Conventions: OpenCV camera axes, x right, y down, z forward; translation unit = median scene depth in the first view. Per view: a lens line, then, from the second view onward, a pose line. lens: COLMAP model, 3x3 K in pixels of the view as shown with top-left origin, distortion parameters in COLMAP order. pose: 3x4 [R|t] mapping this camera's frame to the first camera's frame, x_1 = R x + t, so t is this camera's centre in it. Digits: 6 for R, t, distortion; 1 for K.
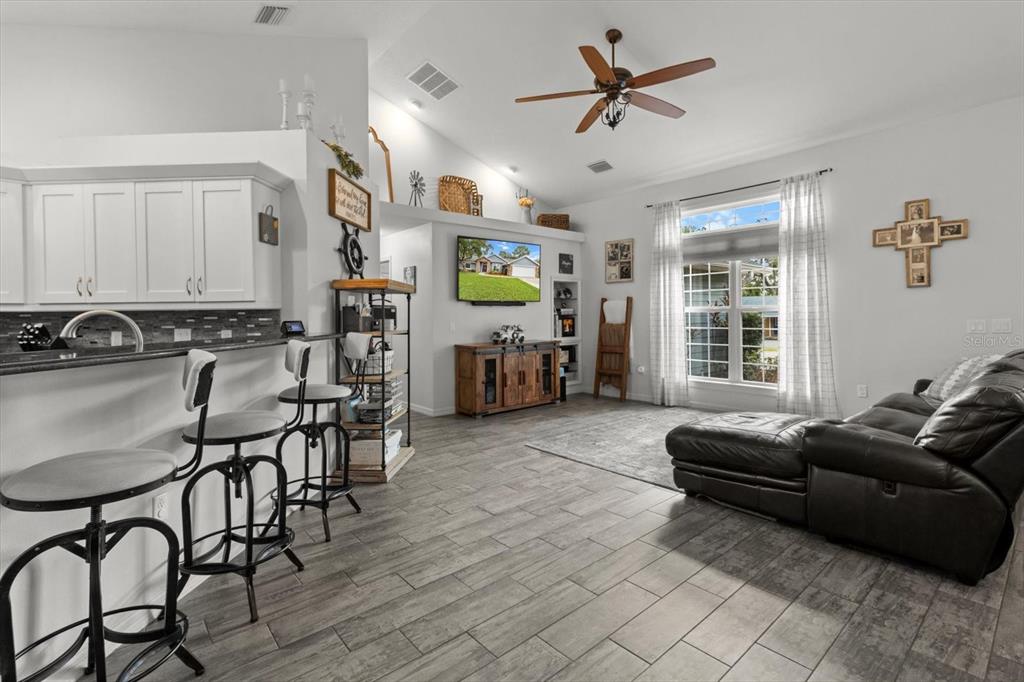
lens RADIAL K [[487.2, 0, 509.1], [0, 487.2, 312.8], [0, 0, 1]] dist [-0.001129, 0.000271]
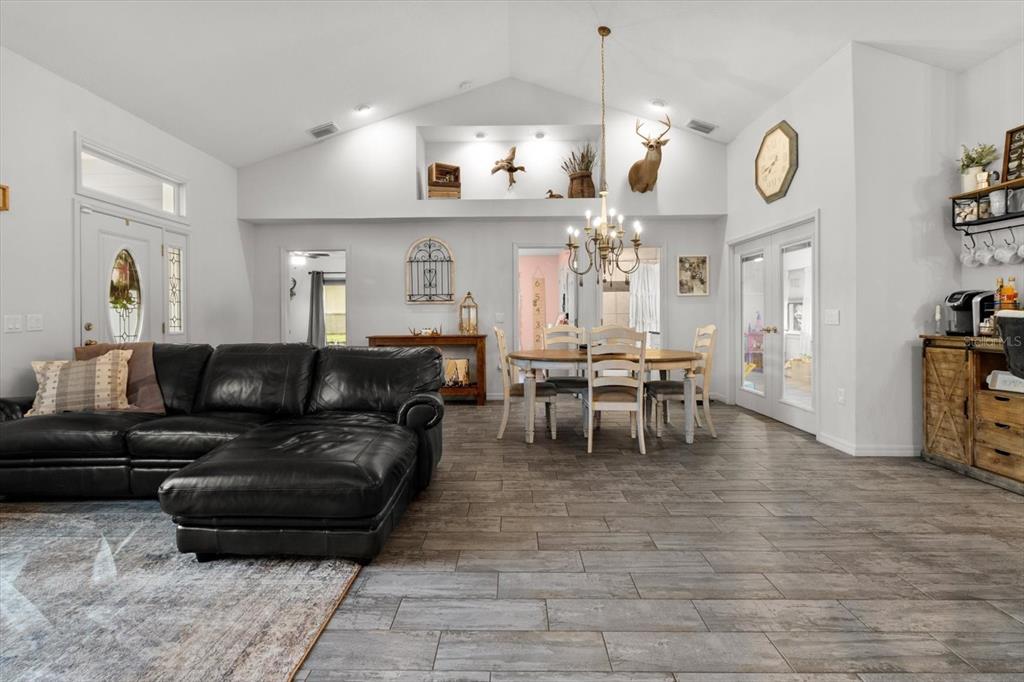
lens RADIAL K [[487.2, 0, 487.9], [0, 487.2, 315.4], [0, 0, 1]] dist [-0.001129, 0.000271]
pose [[-0.739371, 0.014742, 0.673136, -0.164338], [0.008745, 0.999886, -0.012293, 0.030343], [-0.673241, -0.003203, -0.739416, 1.046521]]
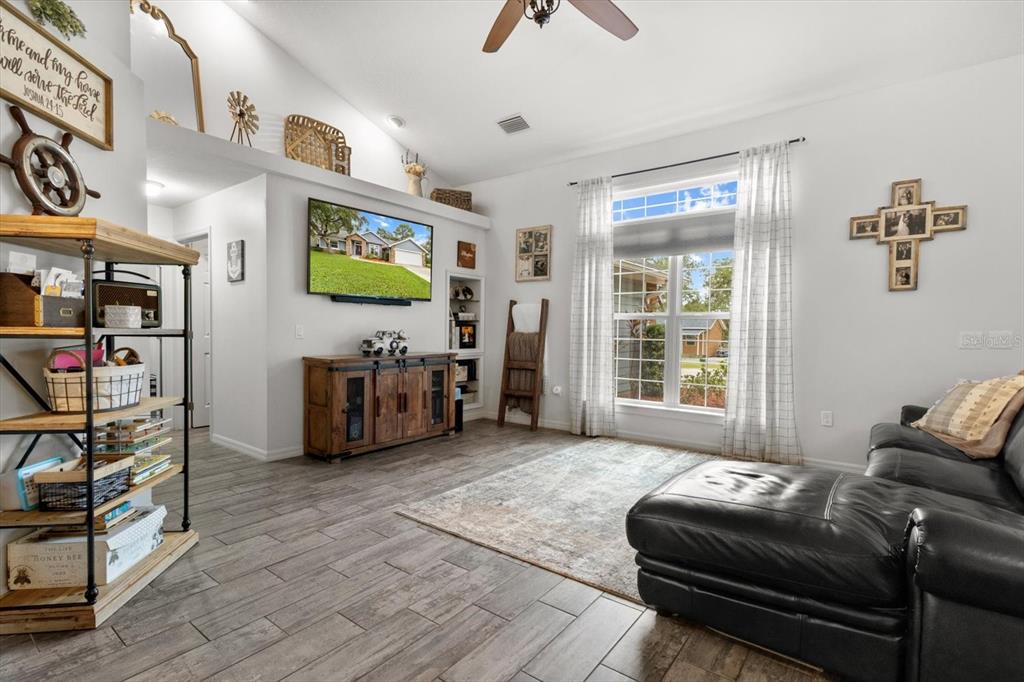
lens RADIAL K [[487.2, 0, 516.8], [0, 487.2, 339.9], [0, 0, 1]] dist [-0.001129, 0.000271]
pose [[0.976363, 0.017595, 0.215420, 0.048274], [-0.023145, 0.999461, 0.023265, 0.025016], [-0.214894, -0.027701, 0.976244, 0.351863]]
